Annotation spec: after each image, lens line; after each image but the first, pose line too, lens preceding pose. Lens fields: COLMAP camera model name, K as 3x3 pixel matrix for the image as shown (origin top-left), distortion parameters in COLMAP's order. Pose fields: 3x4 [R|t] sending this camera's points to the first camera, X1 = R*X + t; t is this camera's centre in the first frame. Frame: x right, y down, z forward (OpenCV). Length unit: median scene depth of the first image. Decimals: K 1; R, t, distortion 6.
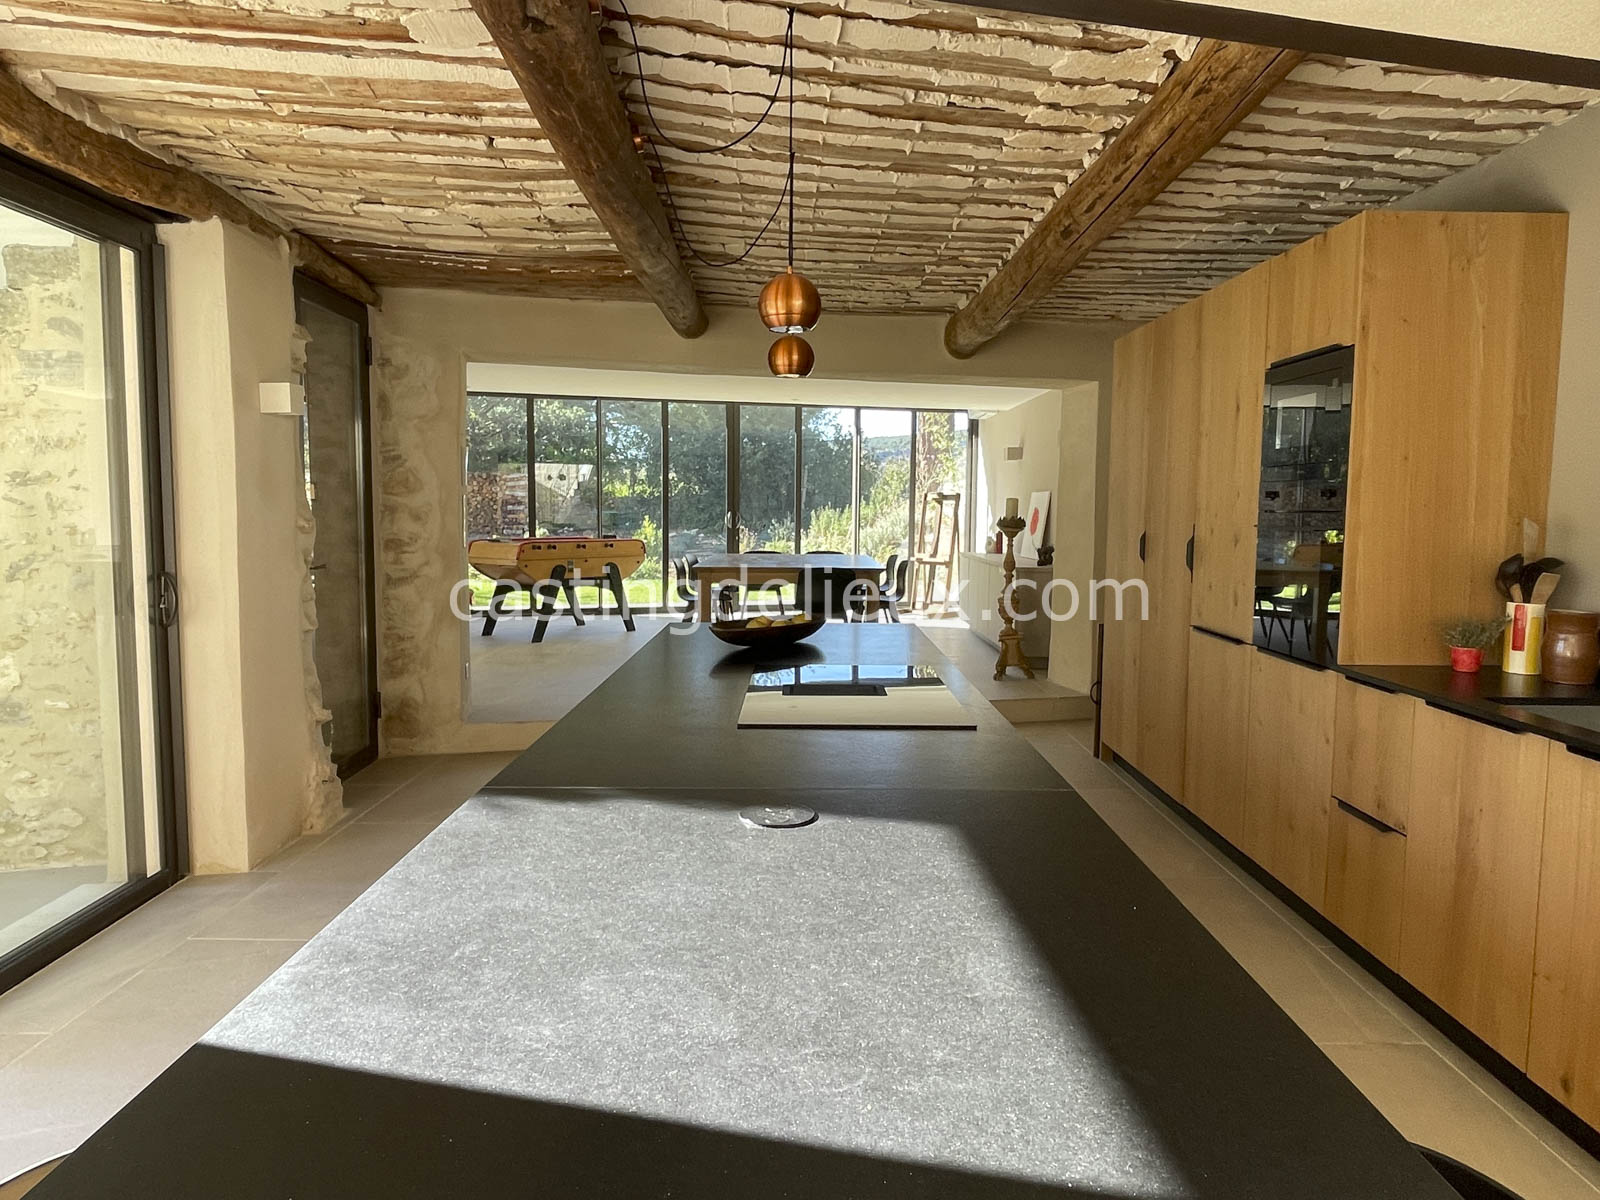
lens RADIAL K [[1016.5, 0, 797.3], [0, 1016.5, 613.7], [0, 0, 1]] dist [0.002141, 0.006460]
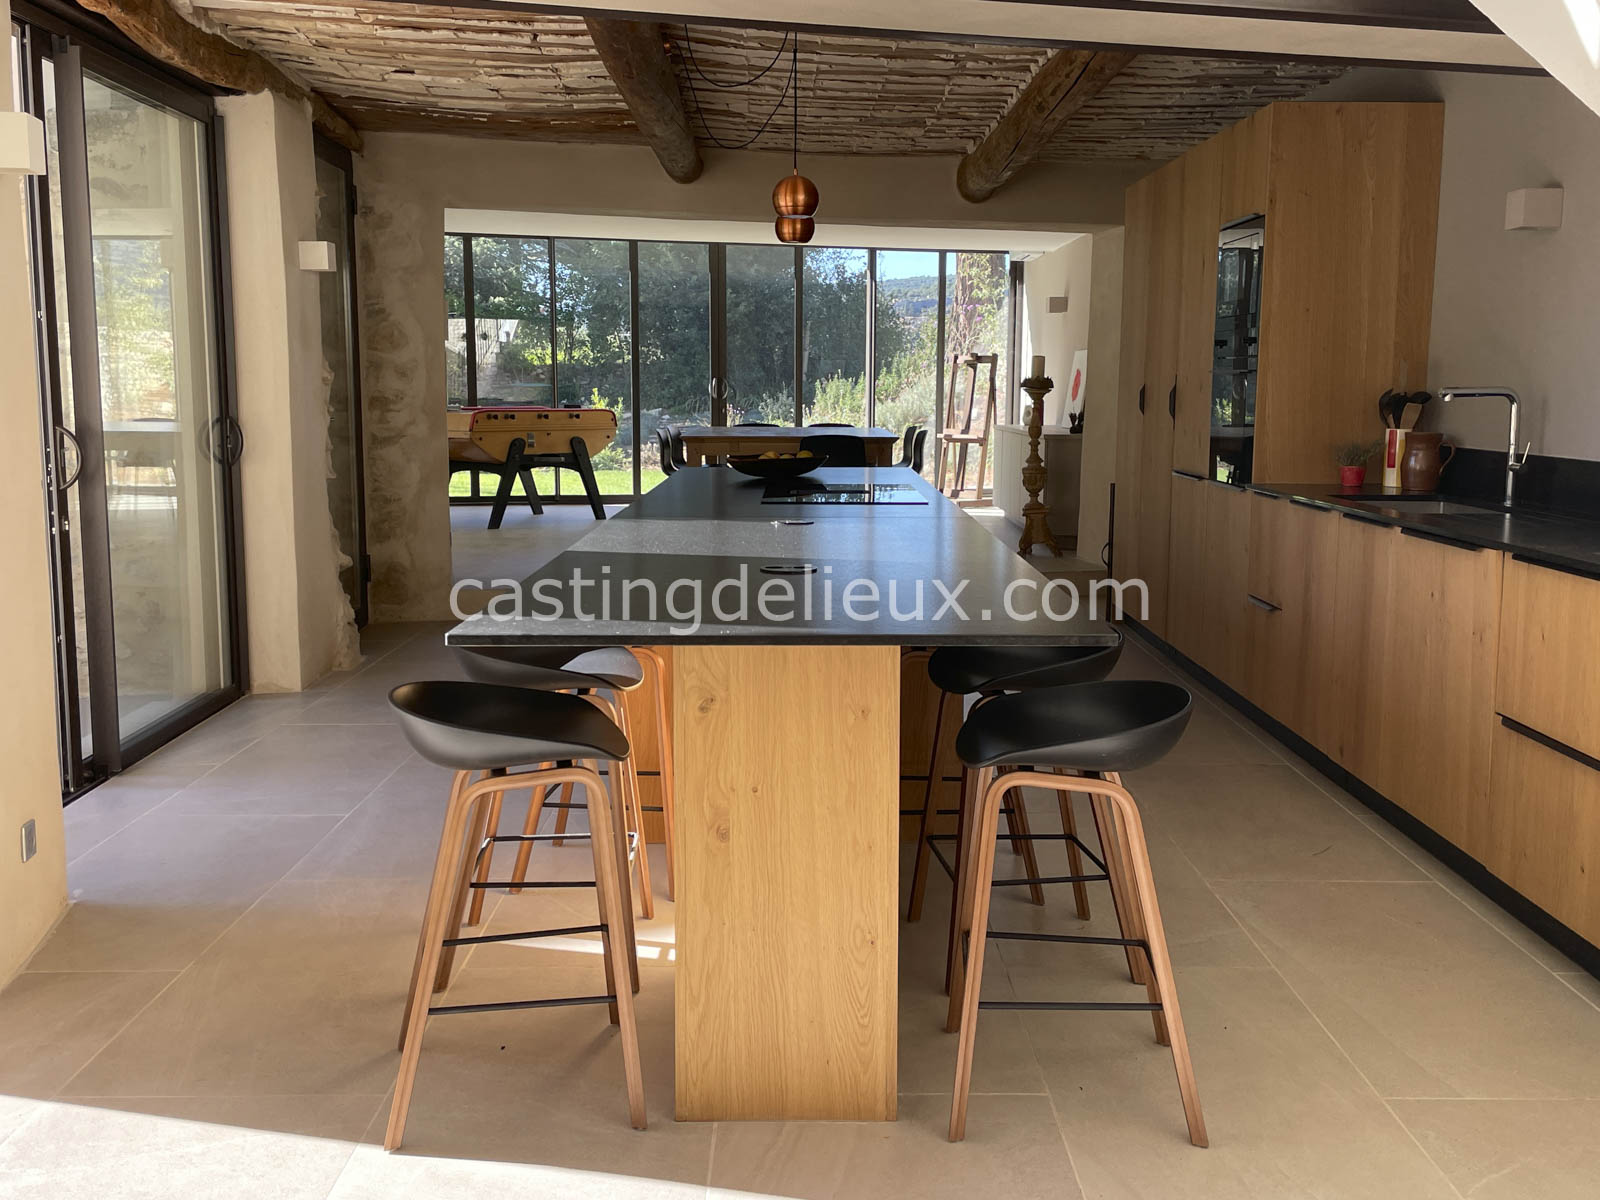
lens RADIAL K [[1528.7, 0, 810.1], [0, 1528.7, 589.6], [0, 0, 1]] dist [0.051786, 0.000000]
pose [[0.999949, -0.004224, 0.009179, -0.005048], [0.003962, 0.999587, 0.028470, 0.088550], [-0.009295, -0.028432, 0.999553, -0.590264]]
